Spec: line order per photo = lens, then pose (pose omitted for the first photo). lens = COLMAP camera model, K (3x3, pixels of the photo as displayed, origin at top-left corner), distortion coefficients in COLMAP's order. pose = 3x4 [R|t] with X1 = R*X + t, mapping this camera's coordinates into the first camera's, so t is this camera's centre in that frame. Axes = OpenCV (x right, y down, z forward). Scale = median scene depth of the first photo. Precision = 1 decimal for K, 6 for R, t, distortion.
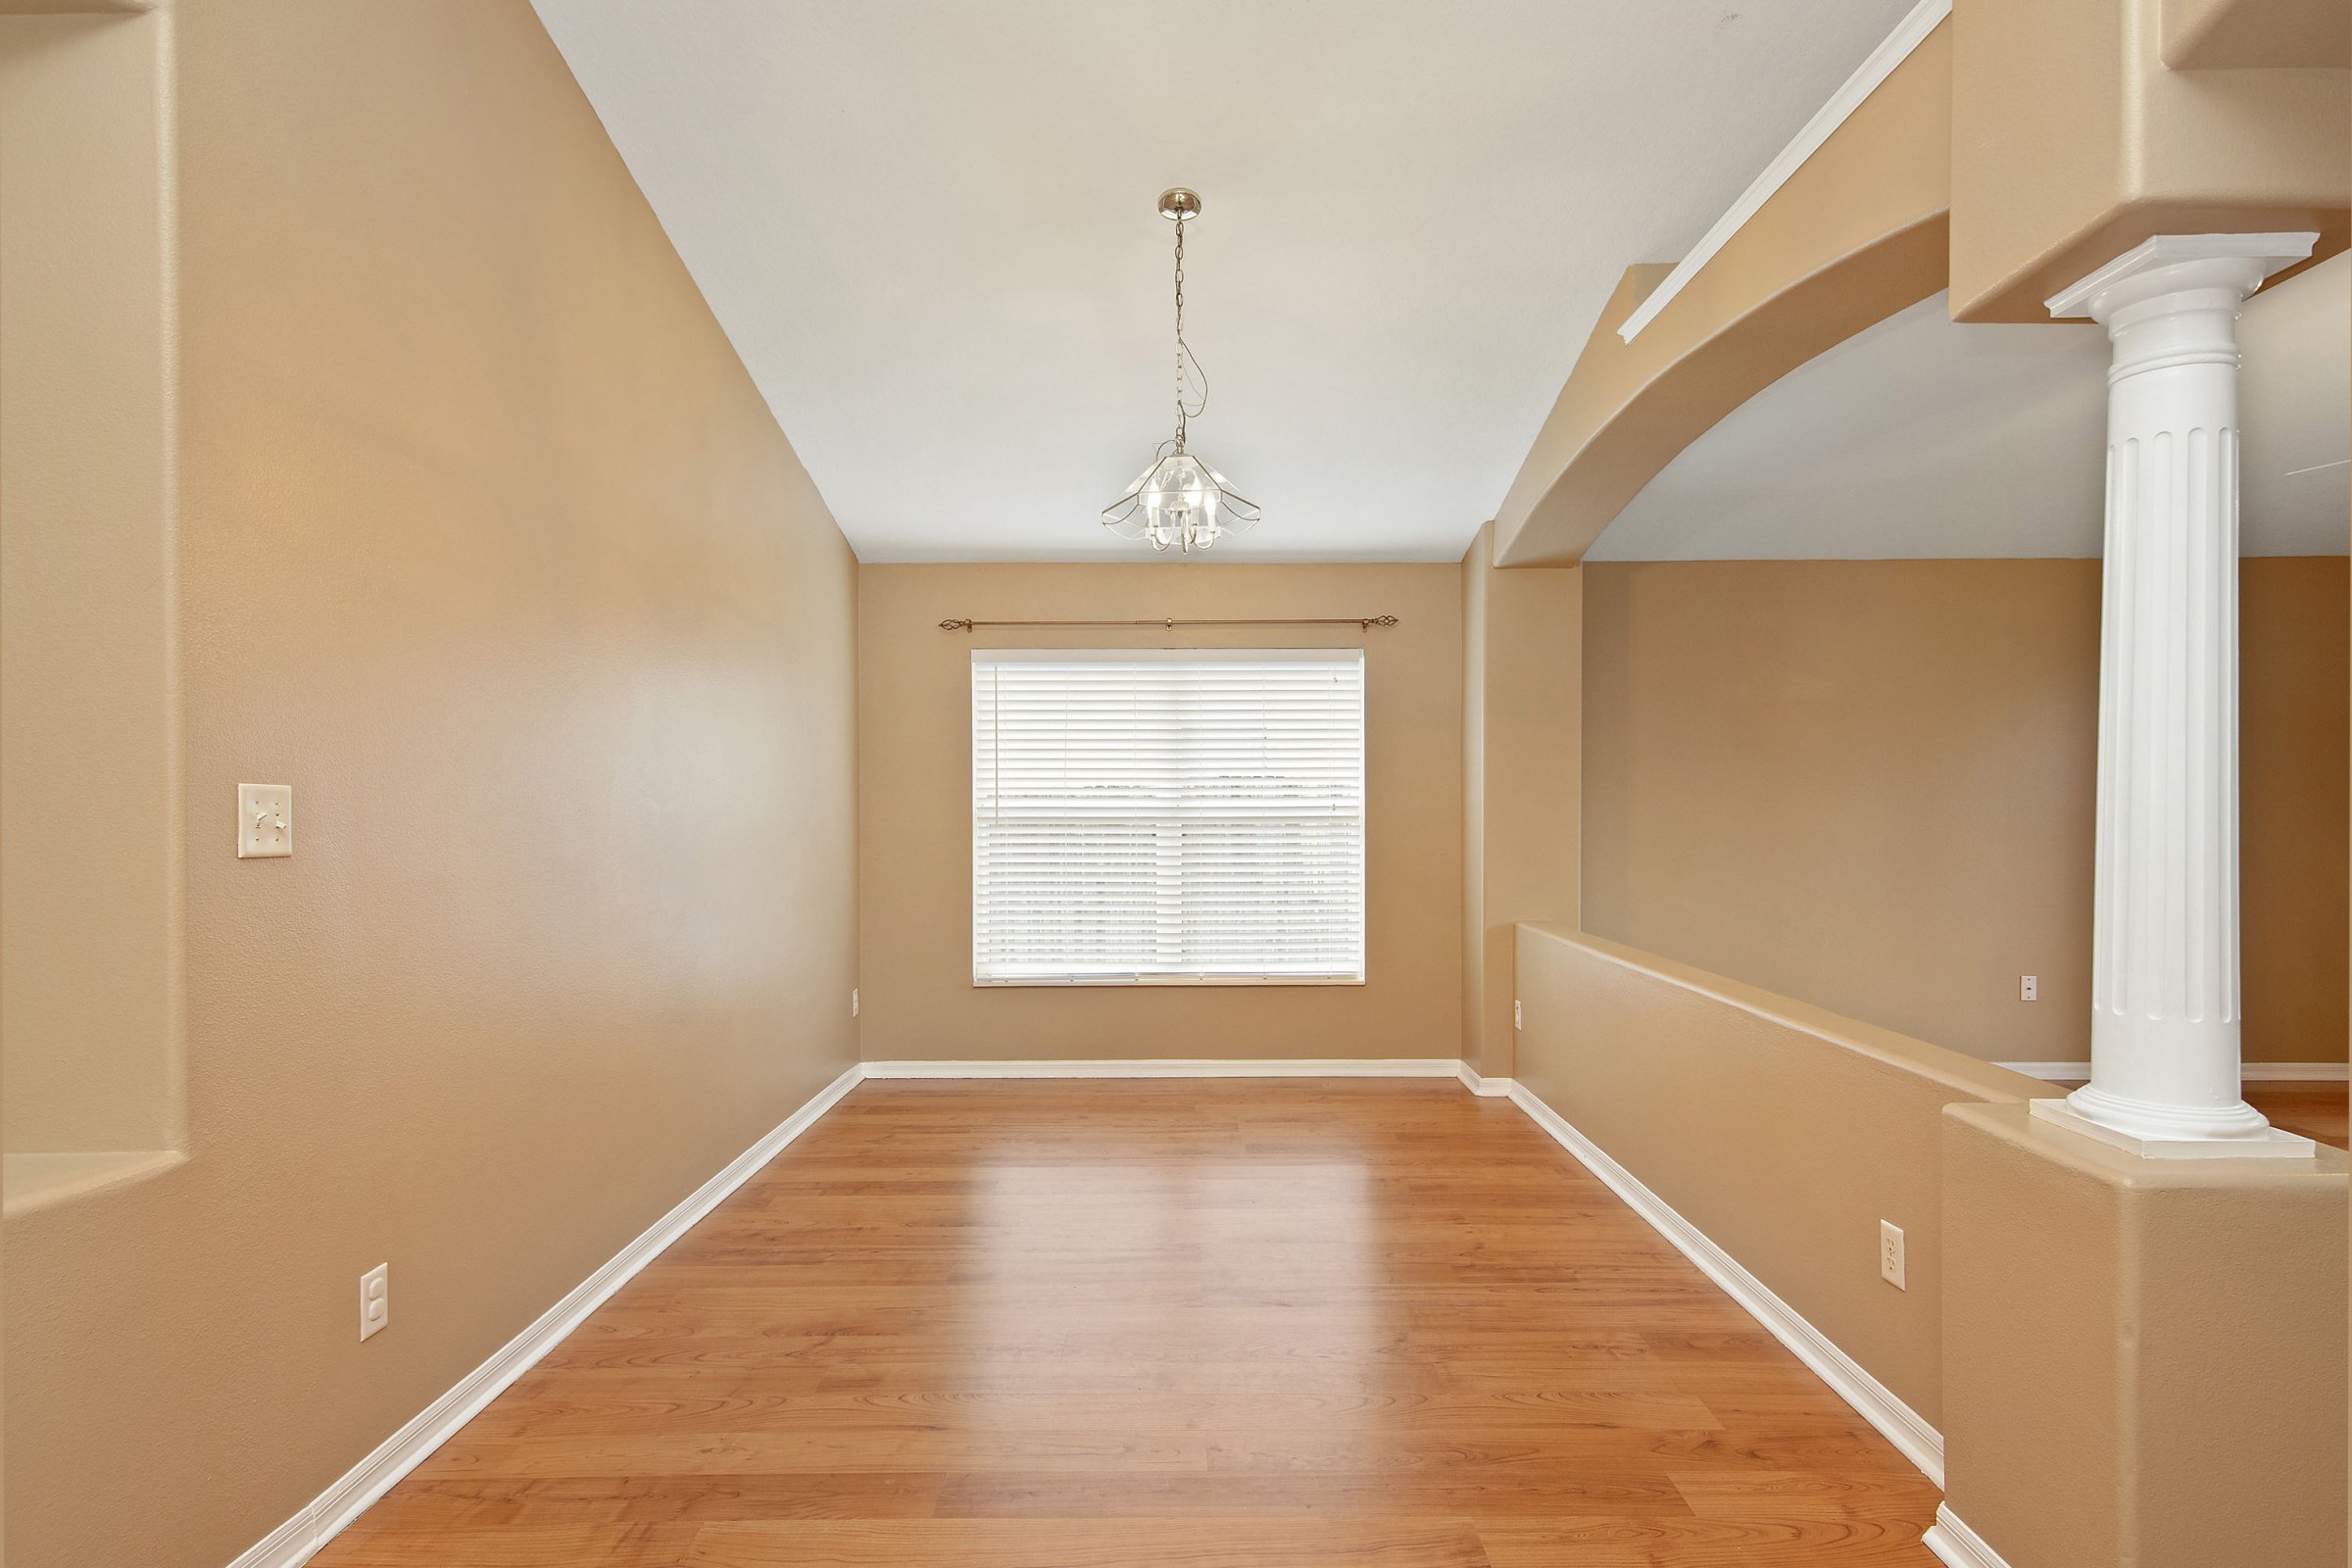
lens RADIAL K [[1296.1, 0, 1193.9], [0, 1296.1, 811.8], [0, 0, 1]] dist [0.041761, -0.000629]
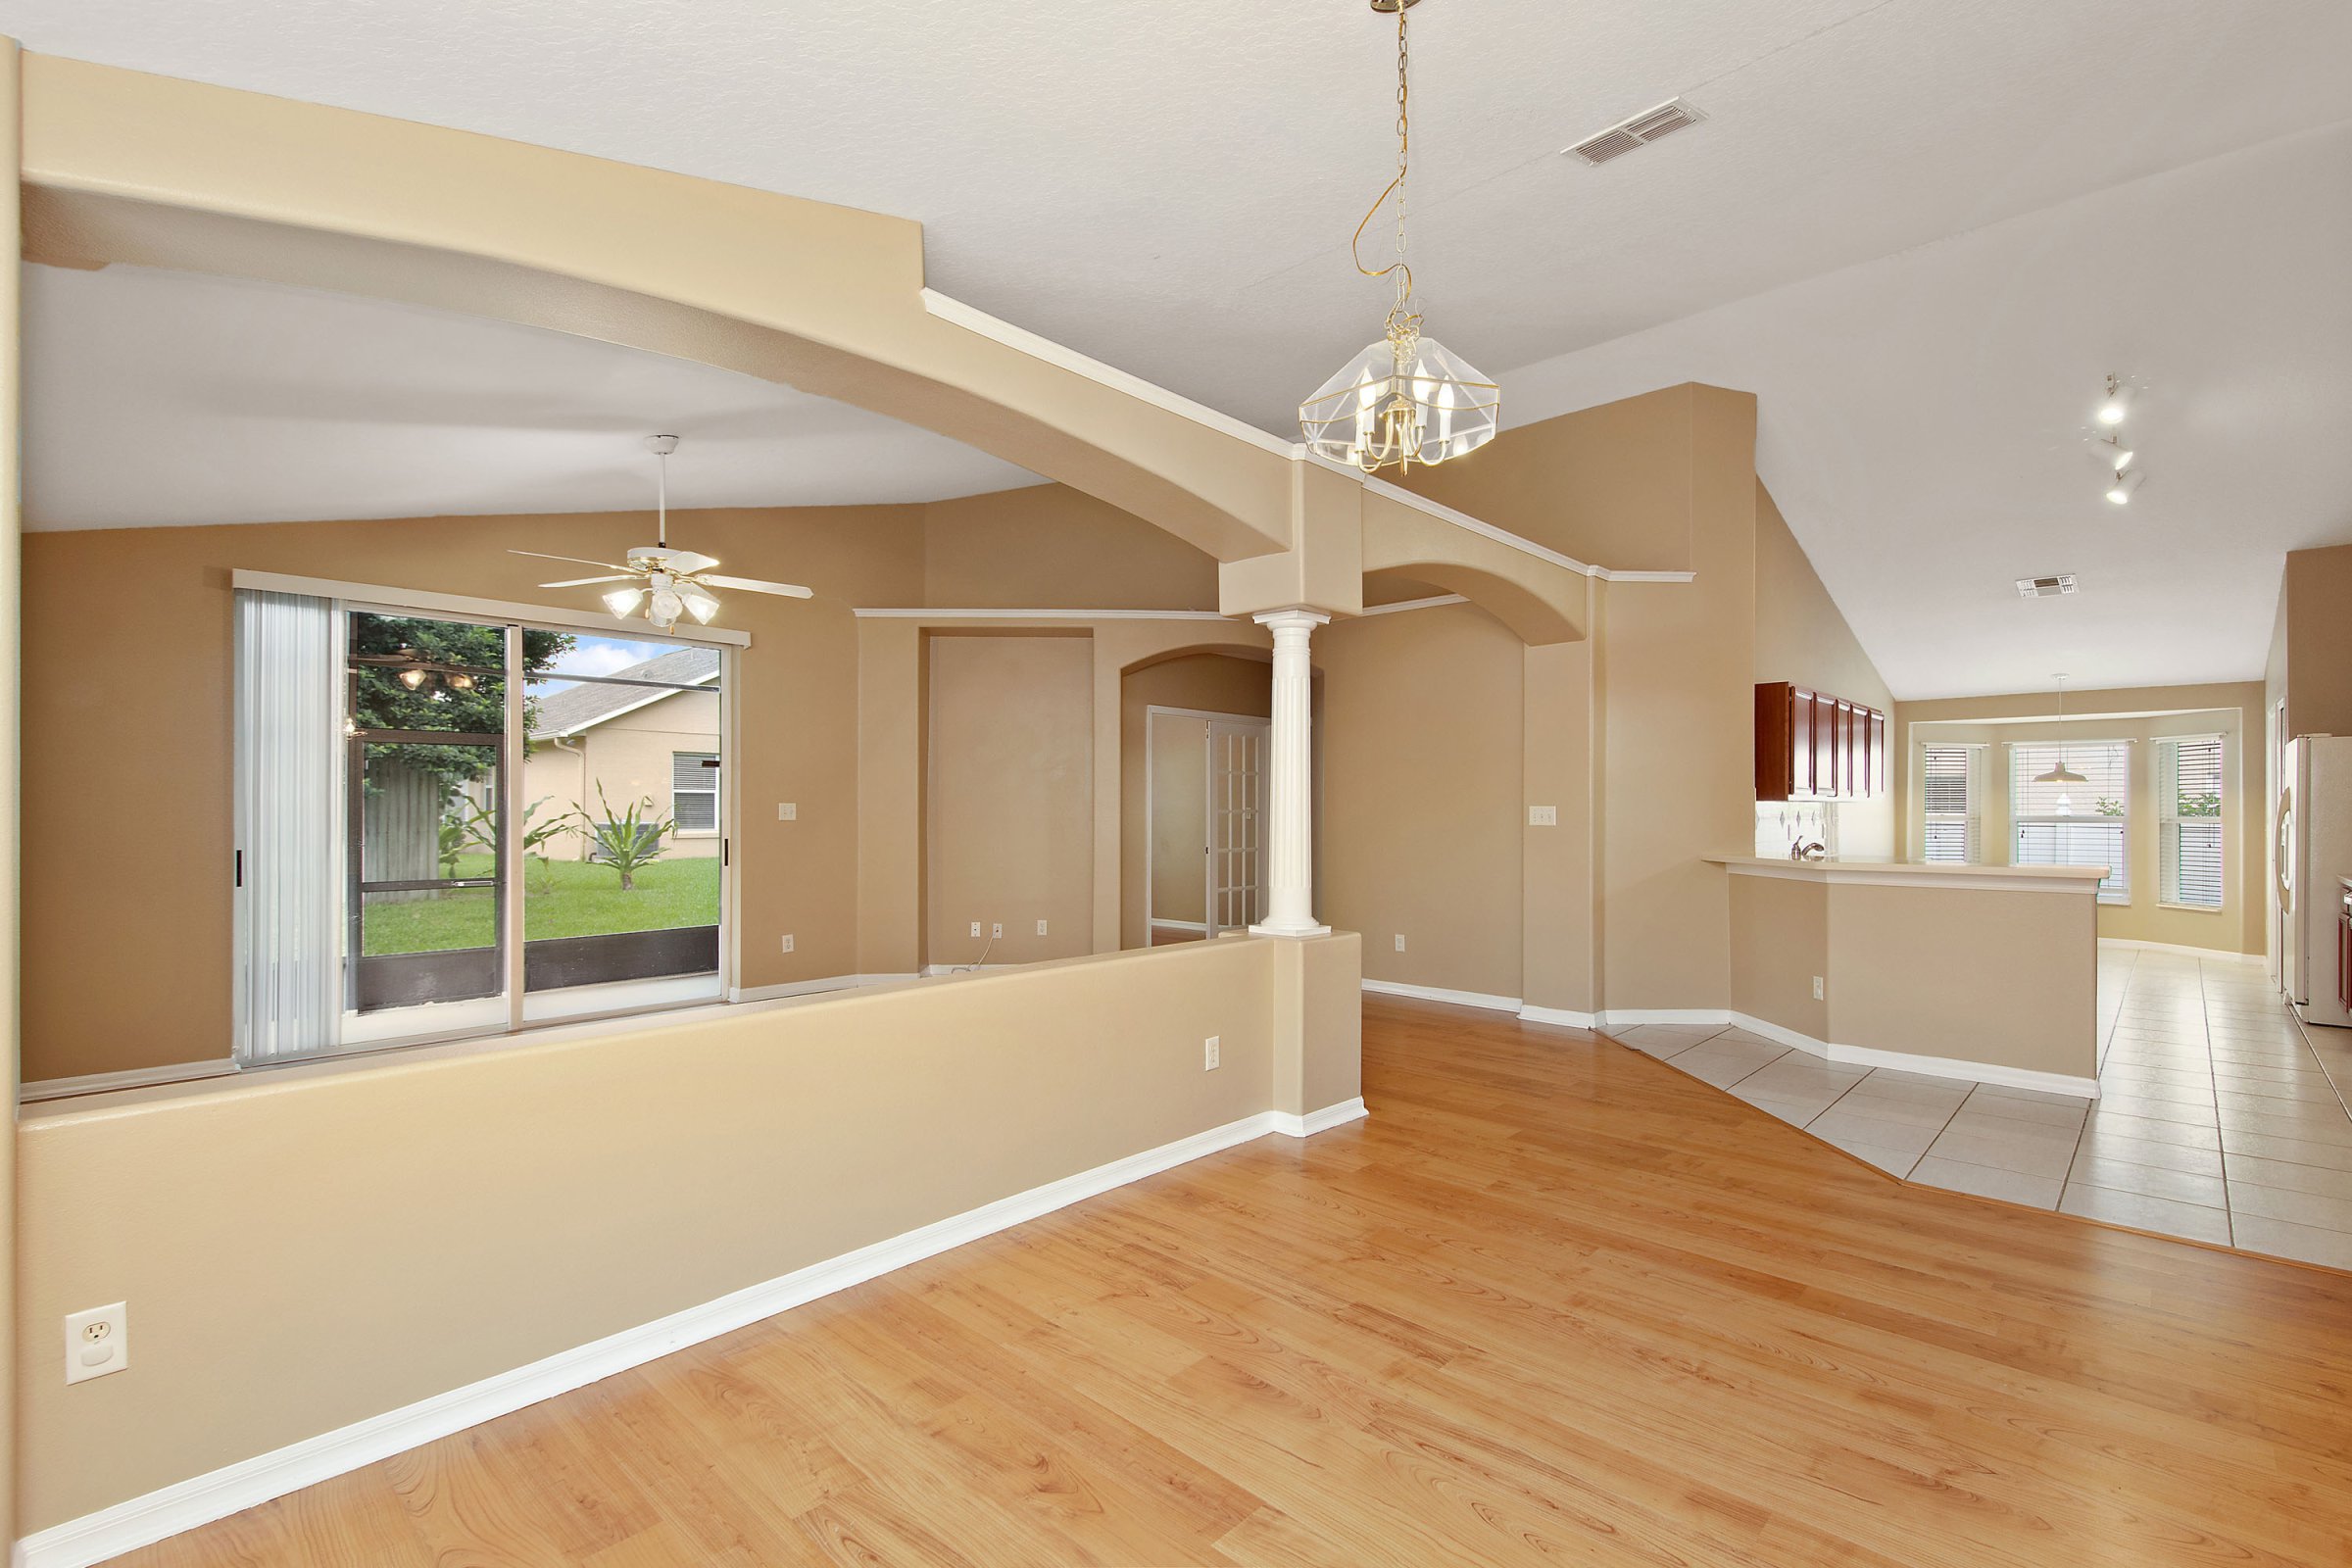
lens RADIAL K [[1045.3, 0, 1198.8], [0, 1045.3, 766.9], [0, 0, 1]] dist [0.068099, -0.035222]
pose [[-0.733867, 0.023484, 0.678887, -0.341720], [0.000908, 0.999435, -0.033590, -0.011705], [-0.679293, -0.024034, -0.733474, 1.525023]]
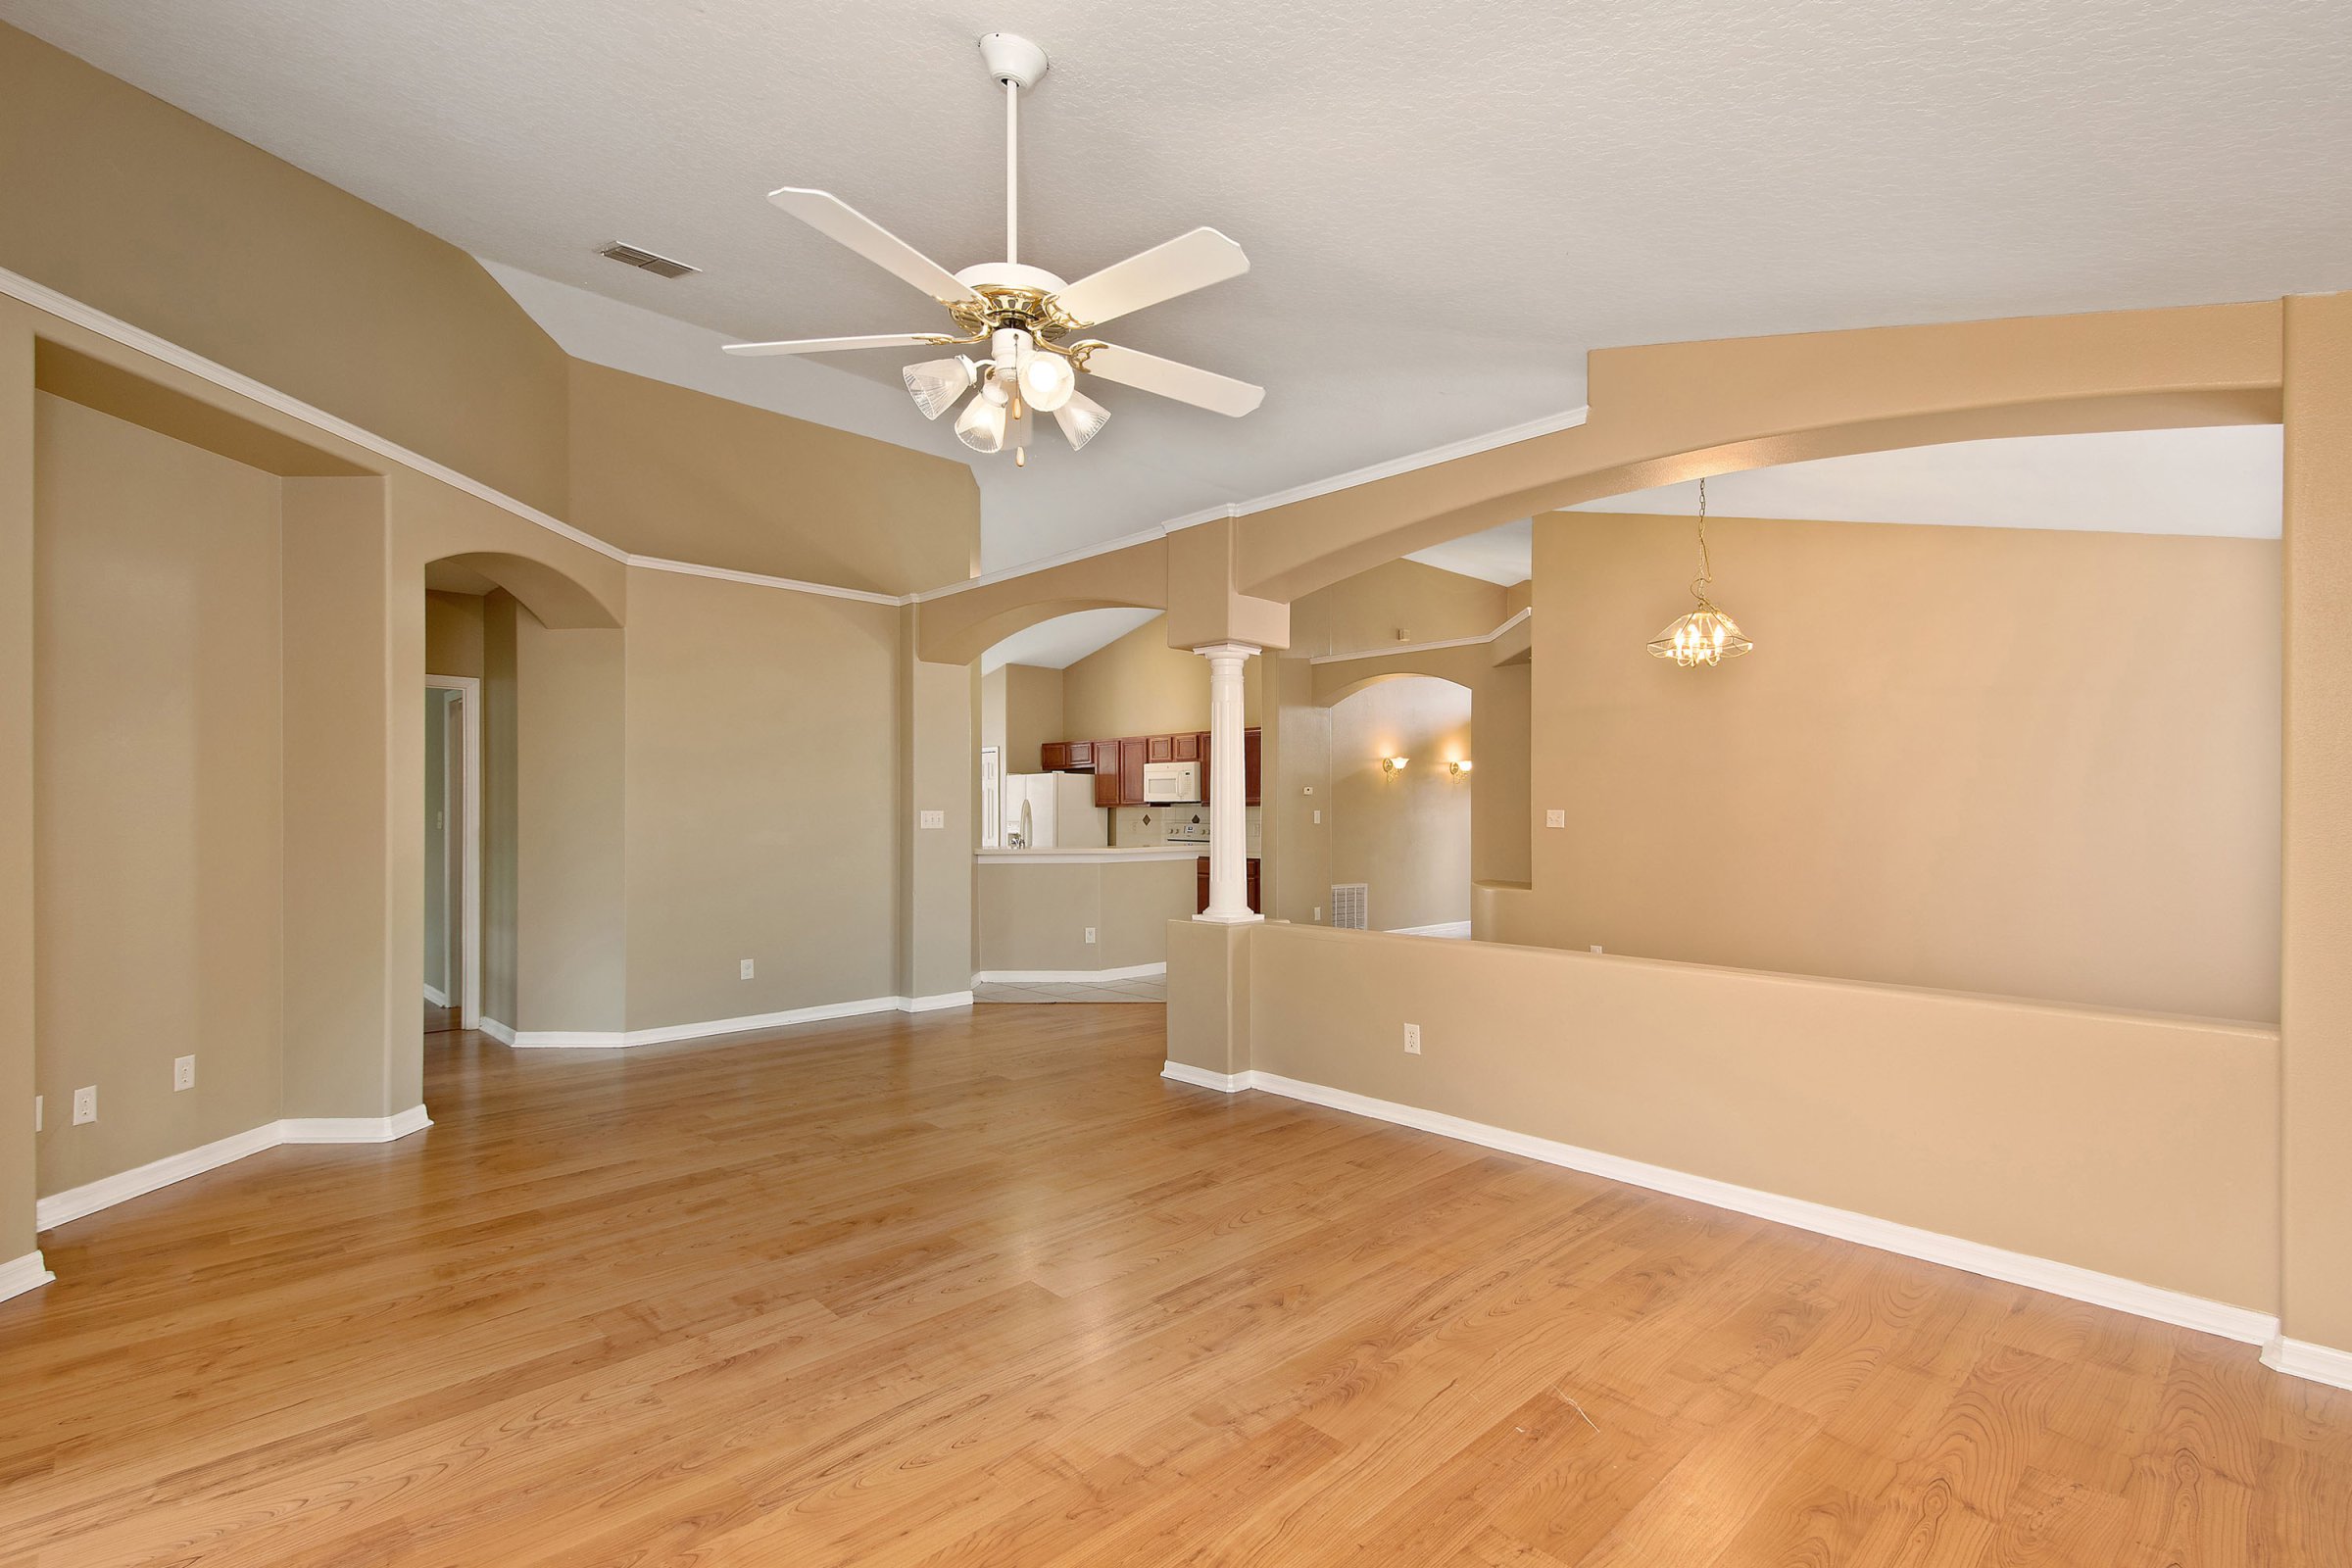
lens RADIAL K [[1058.9, 0, 1175.2], [0, 1058.9, 809.7], [0, 0, 1]] dist [0.012013, -0.000325]
pose [[-0.720667, -0.006052, -0.693255, 1.475612], [-0.006723, 0.999976, -0.001740, -0.000989], [0.693249, 0.003407, -0.720690, 1.545474]]
